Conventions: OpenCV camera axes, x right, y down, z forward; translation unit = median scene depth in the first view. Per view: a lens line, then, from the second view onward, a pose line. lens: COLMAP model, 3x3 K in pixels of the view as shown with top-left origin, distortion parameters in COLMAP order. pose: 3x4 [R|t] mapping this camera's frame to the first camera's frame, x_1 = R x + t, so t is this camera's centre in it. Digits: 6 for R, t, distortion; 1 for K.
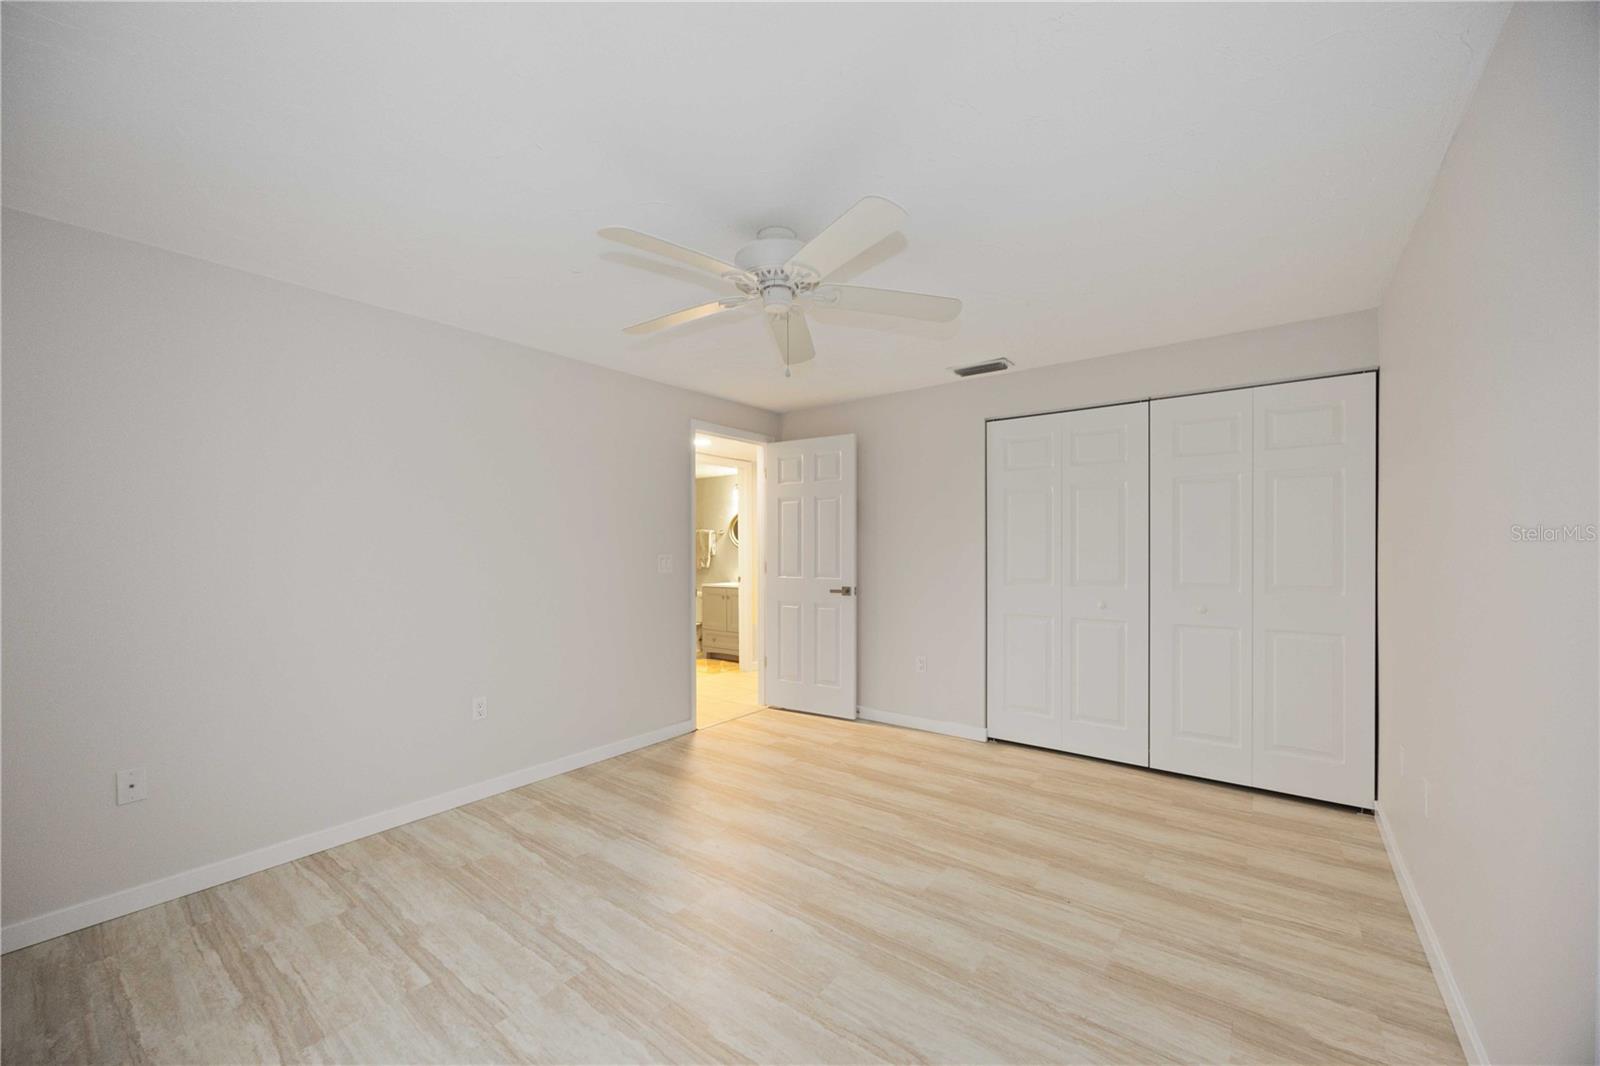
lens RADIAL K [[613.6, 0, 802.7], [0, 613.6, 550.7], [0, 0, 1]] dist [0.001707, 0.000186]
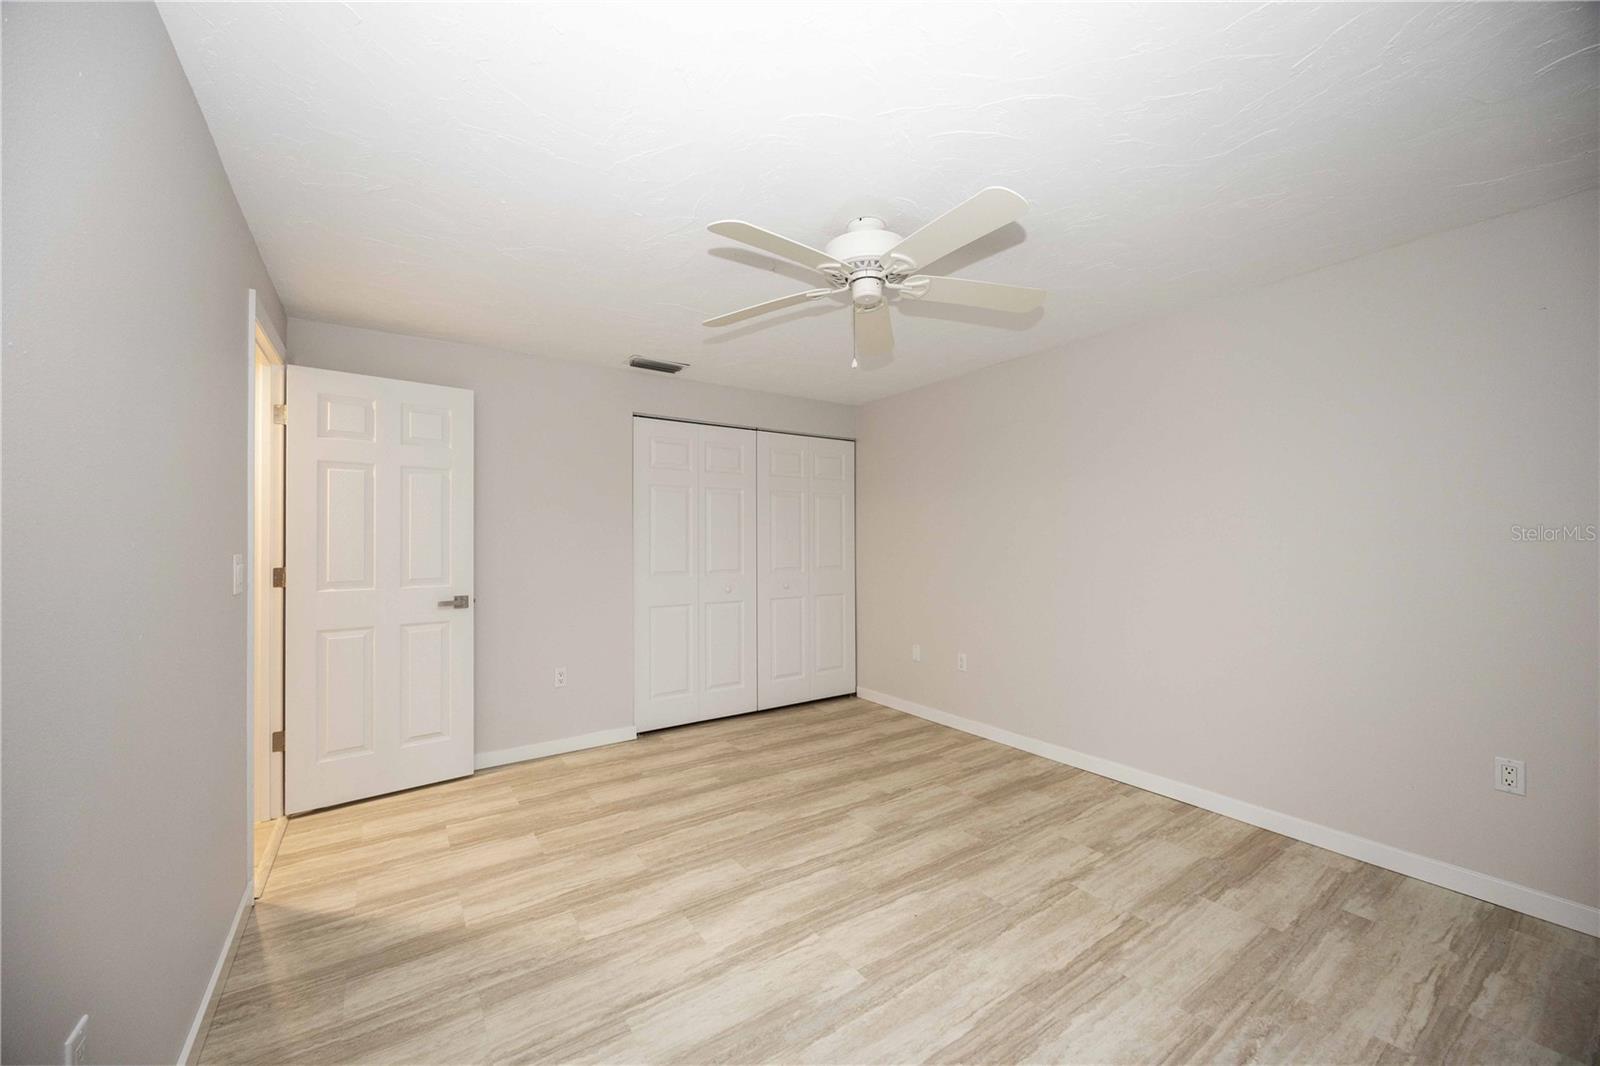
lens RADIAL K [[601.9, 0, 800.6], [0, 601.9, 542.8], [0, 0, 1]] dist [0.000923, 0.000128]
pose [[0.316504, 0.001498, 0.948590, -0.802409], [0.008441, 0.999955, -0.004396, 0.002527], [-0.948553, 0.009398, 0.316477, 0.650136]]
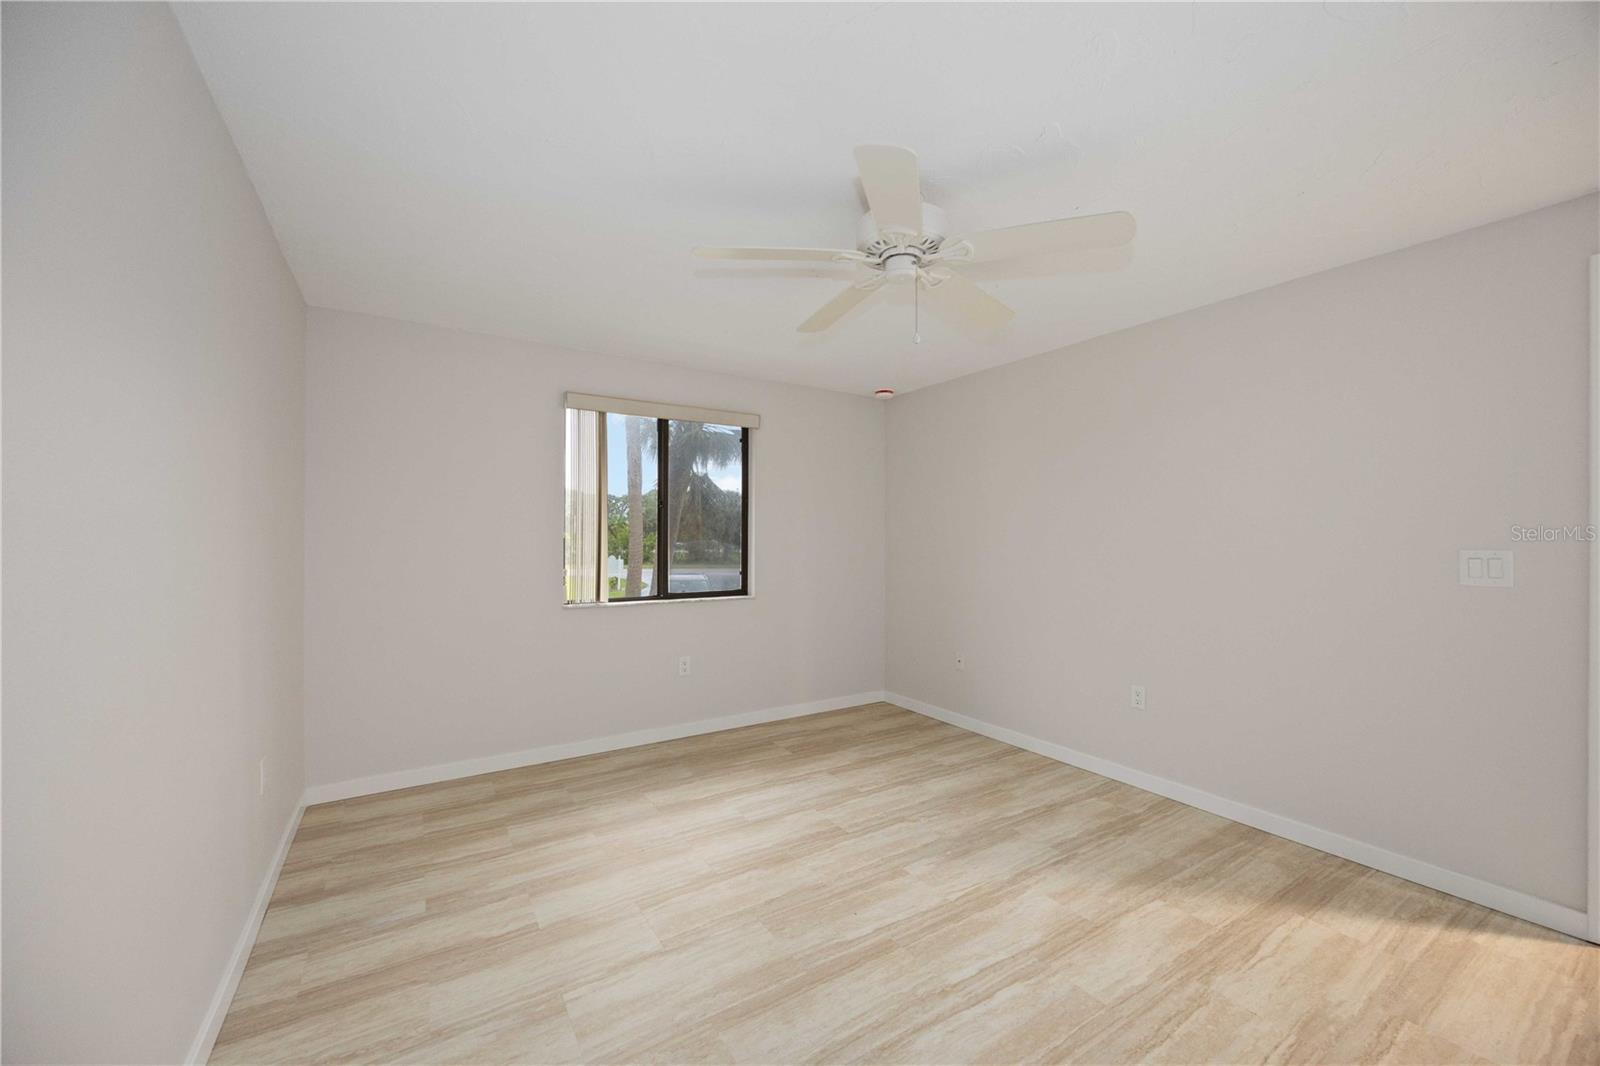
lens RADIAL K [[621.8, 0, 800.0], [0, 621.8, 533.0], [0, 0, 1]] dist [0.000077, 0.000064]
pose [[-0.347350, -0.003544, -0.937729, 0.722183], [-0.004470, 0.999988, -0.002124, -0.008746], [0.937725, 0.003454, -0.347361, 0.961771]]
